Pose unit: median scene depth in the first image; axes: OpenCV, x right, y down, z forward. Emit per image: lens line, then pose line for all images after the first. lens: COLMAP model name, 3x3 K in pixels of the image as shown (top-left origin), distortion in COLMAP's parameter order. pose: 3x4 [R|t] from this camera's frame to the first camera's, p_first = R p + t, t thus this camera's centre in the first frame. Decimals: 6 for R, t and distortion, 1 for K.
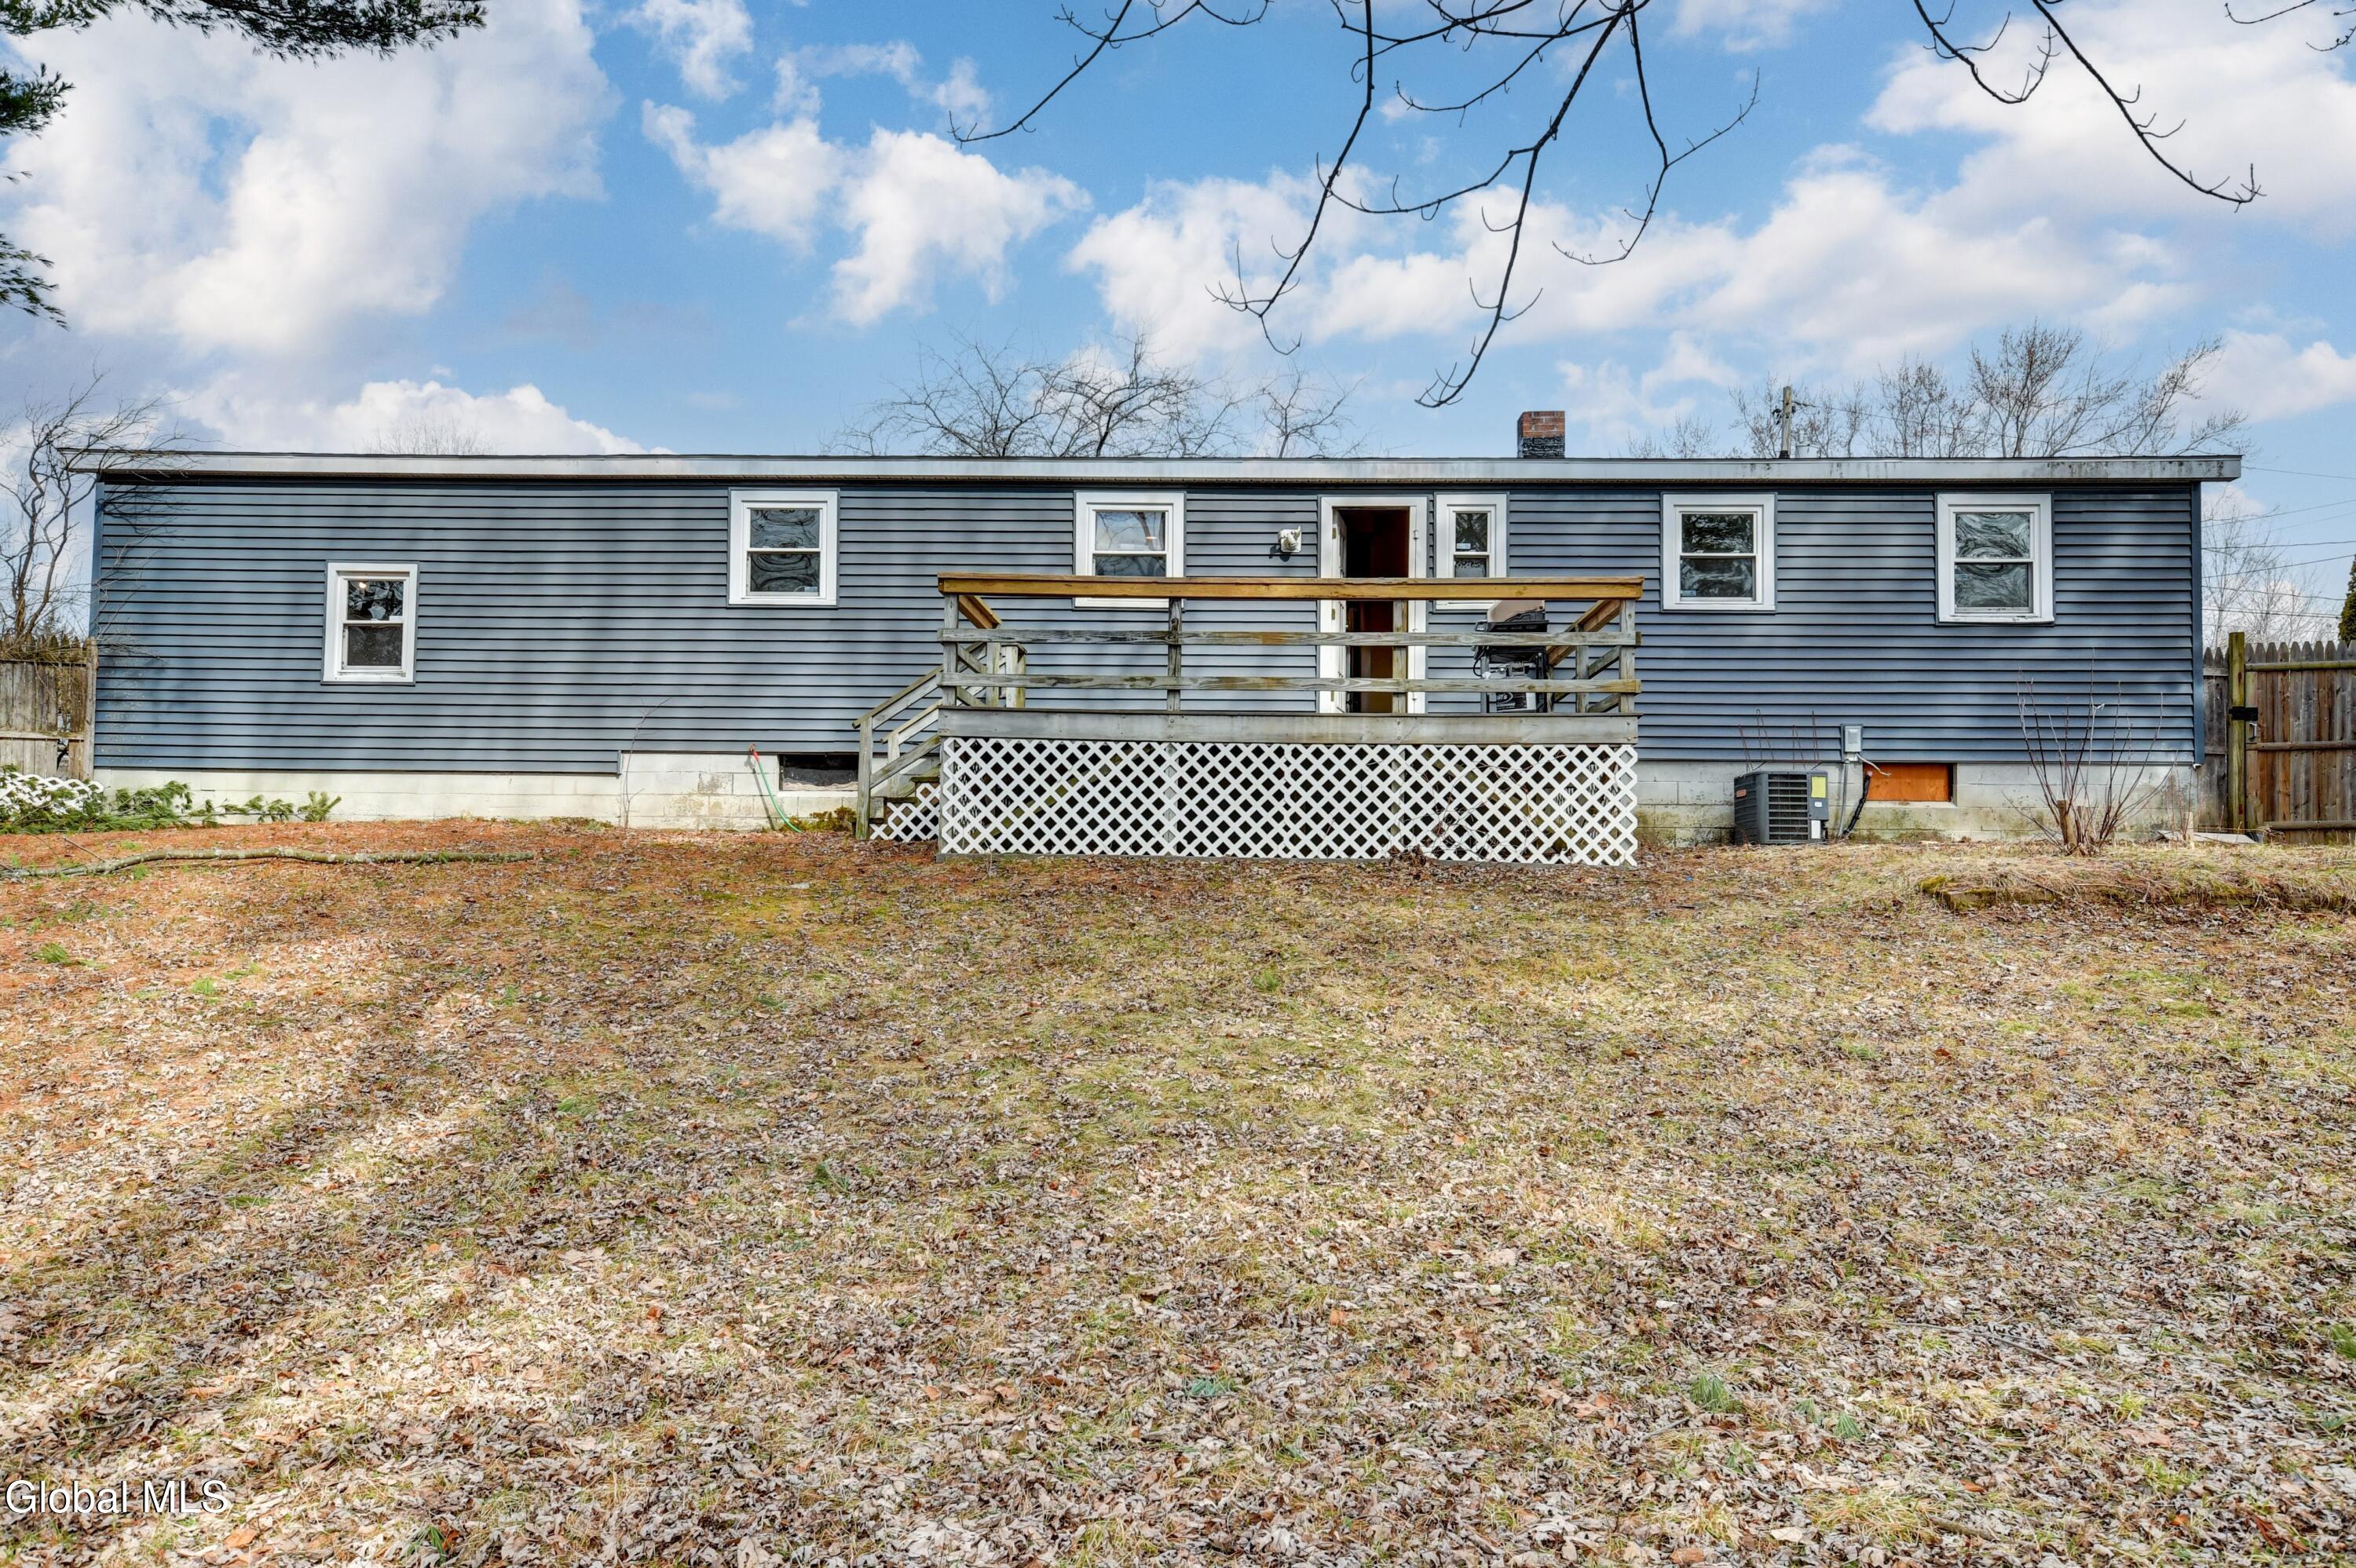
lens RADIAL K [[1847.9, 0, 1167.8], [0, 1847.9, 782.5], [0, 0, 1]] dist [0.023222, 0.014348]
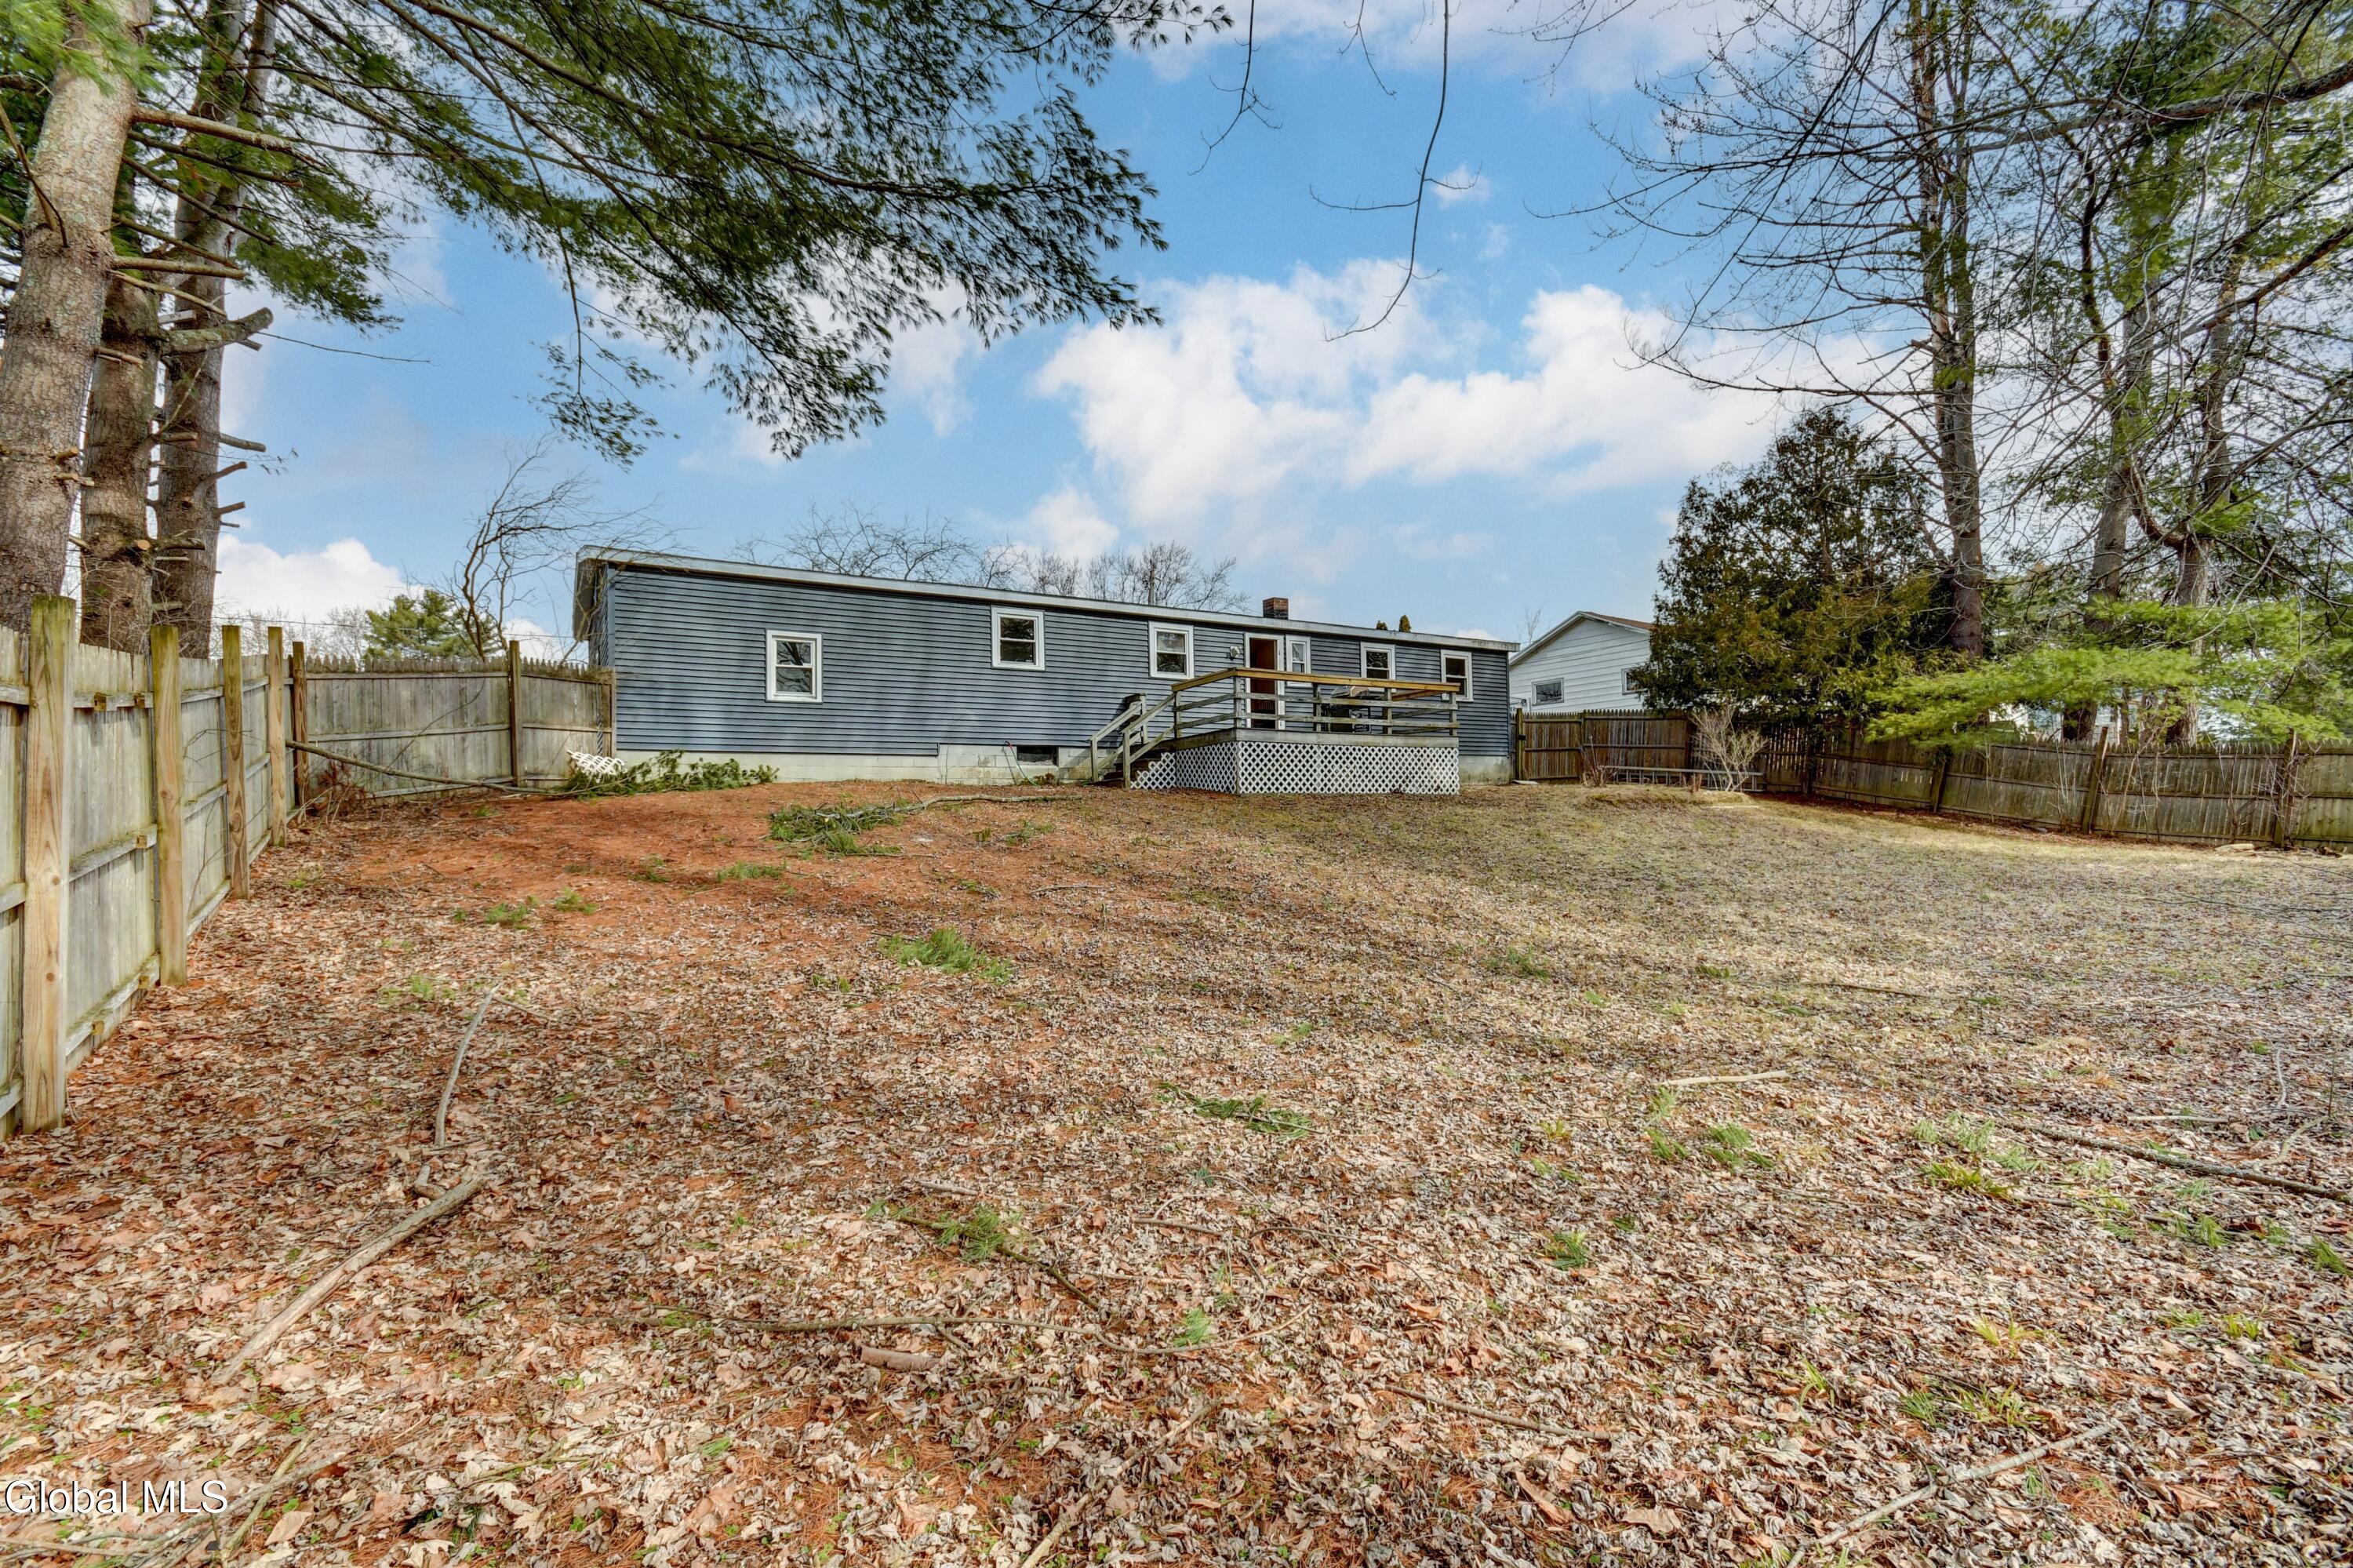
lens RADIAL K [[1058.5, 0, 1176.8], [0, 1058.5, 796.3], [0, 0, 1]] dist [-0.000782, 0.001392]
pose [[0.828490, -0.015678, 0.559784, -0.774137], [-0.004799, 0.999373, 0.035092, -0.002448], [-0.559983, -0.031759, 0.827895, -0.016256]]
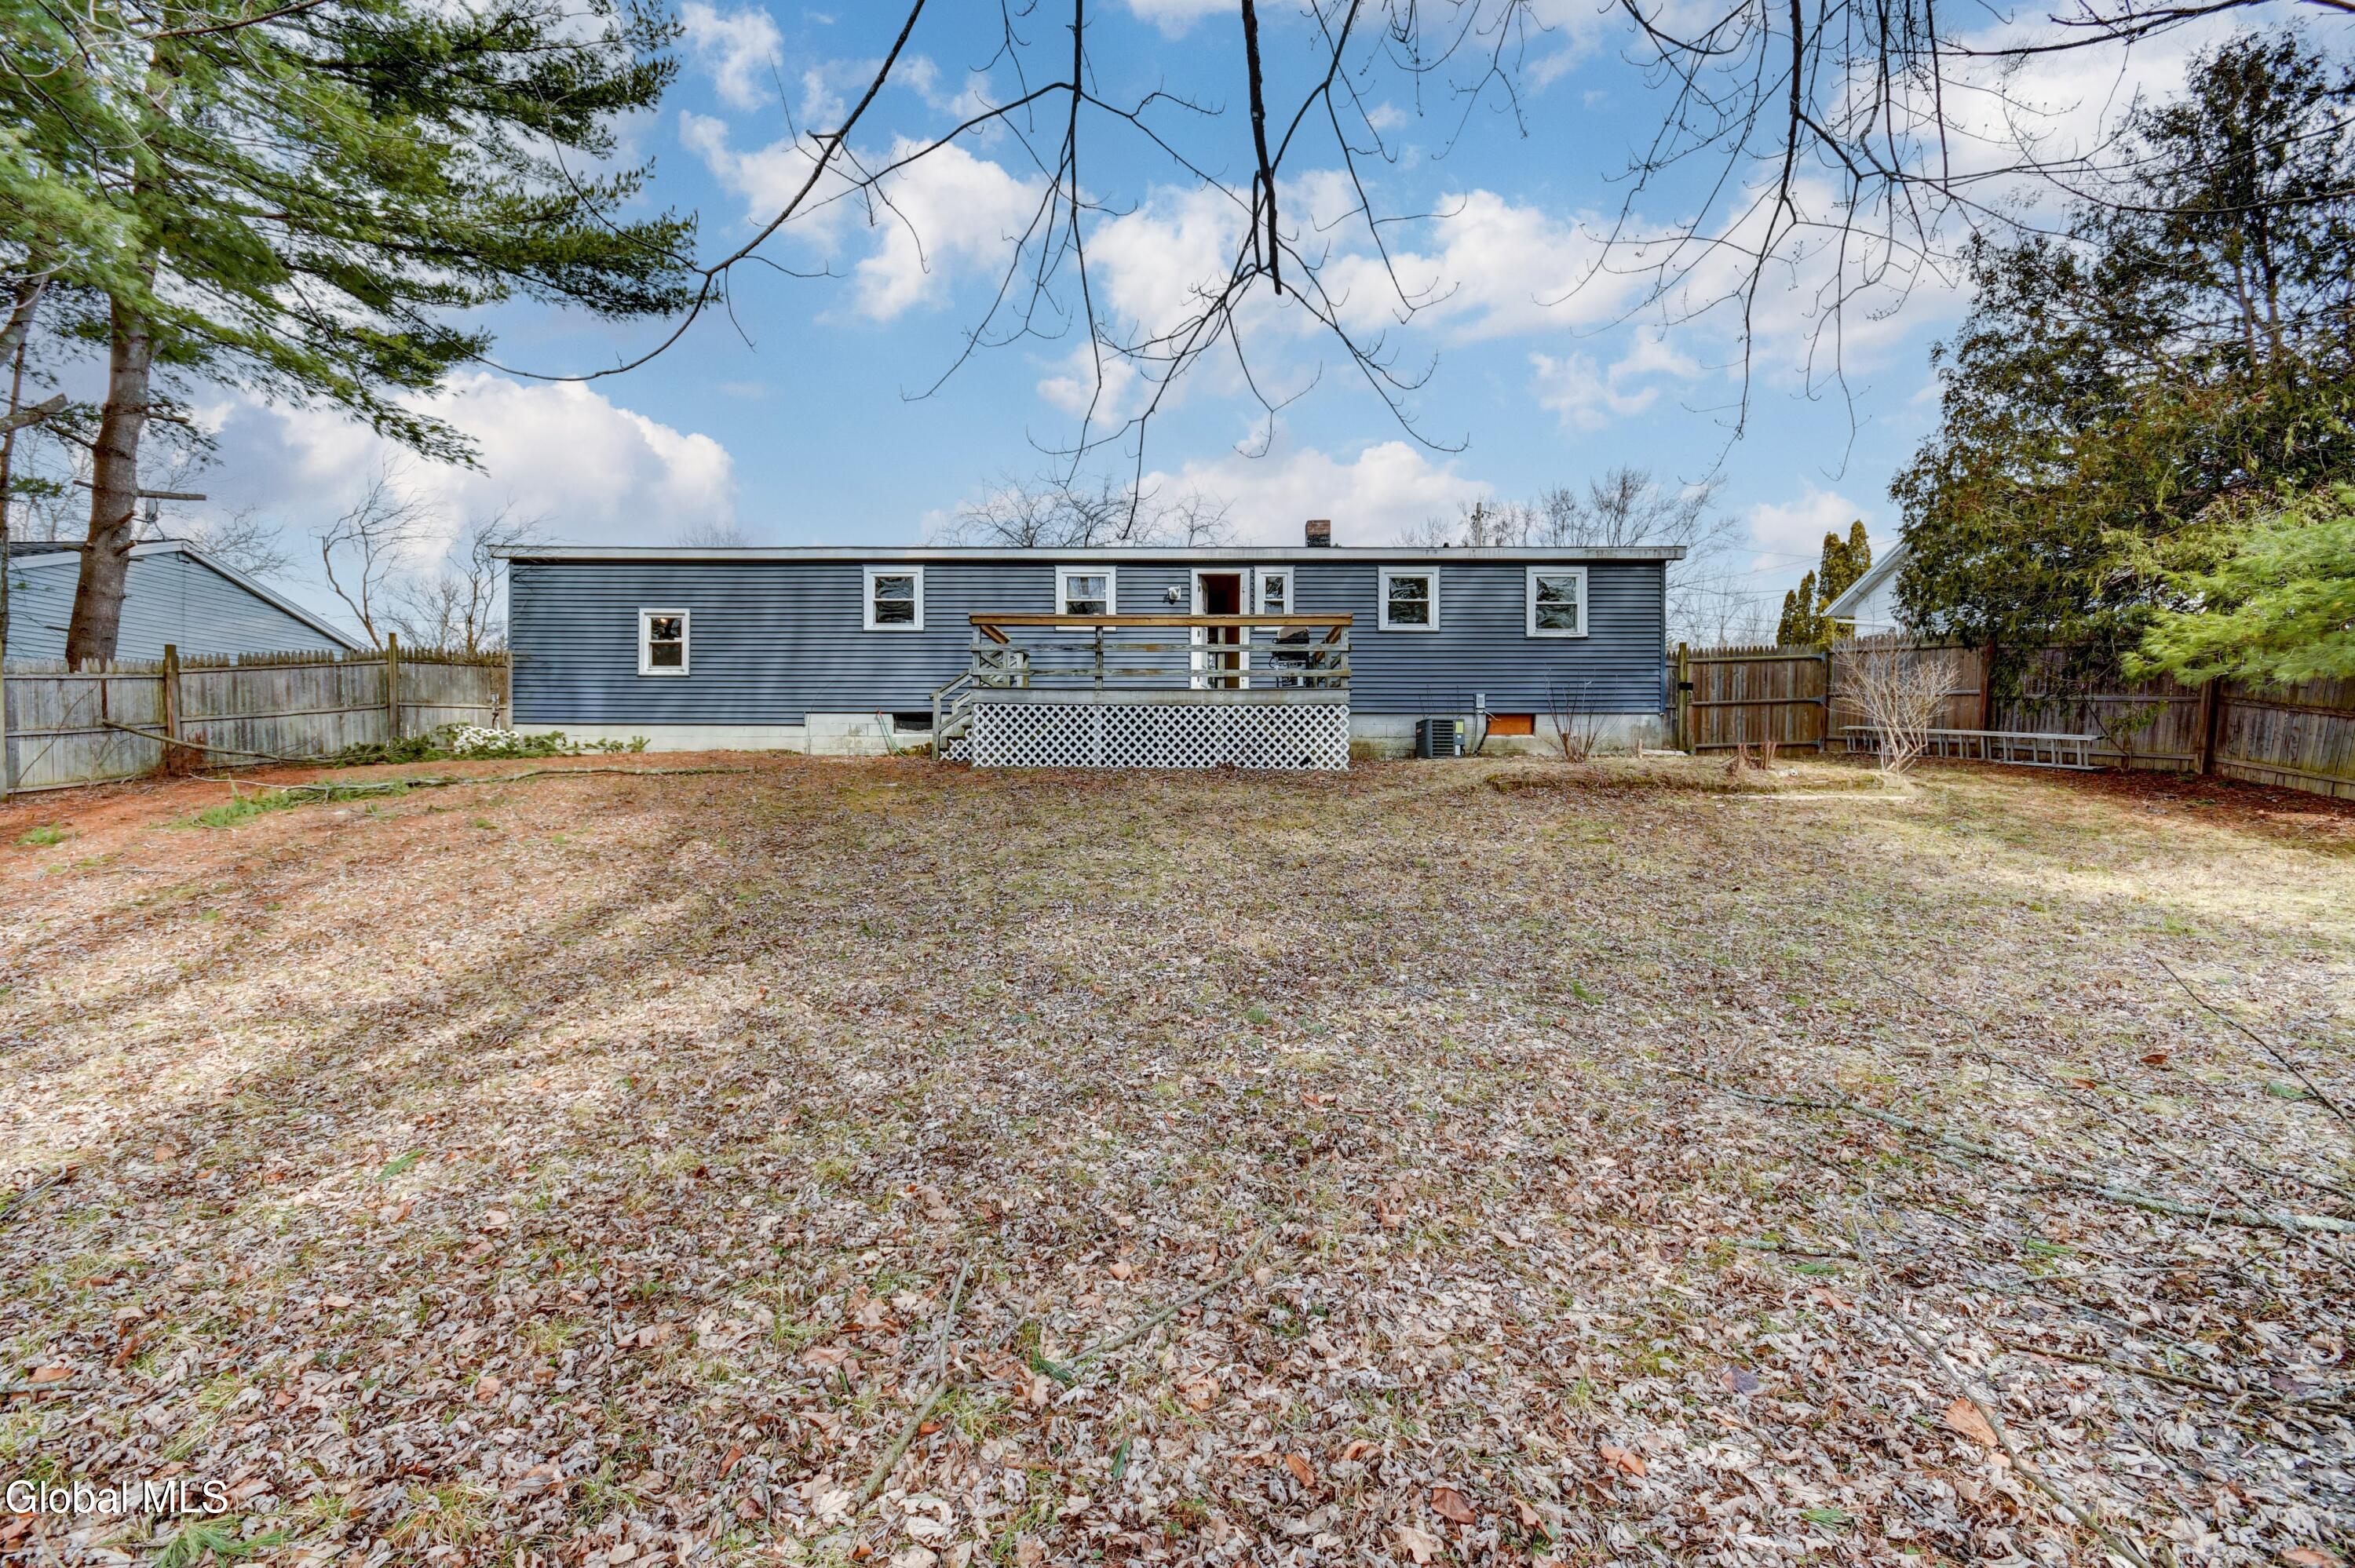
lens RADIAL K [[1059.2, 0, 1182.0], [0, 1059.2, 778.1], [0, 0, 1]] dist [-0.000782, 0.001392]
pose [[0.999606, -0.008654, 0.026710, 0.048607], [0.007389, 0.998863, 0.047089, 0.001331], [-0.027088, -0.046873, 0.998534, -0.048465]]
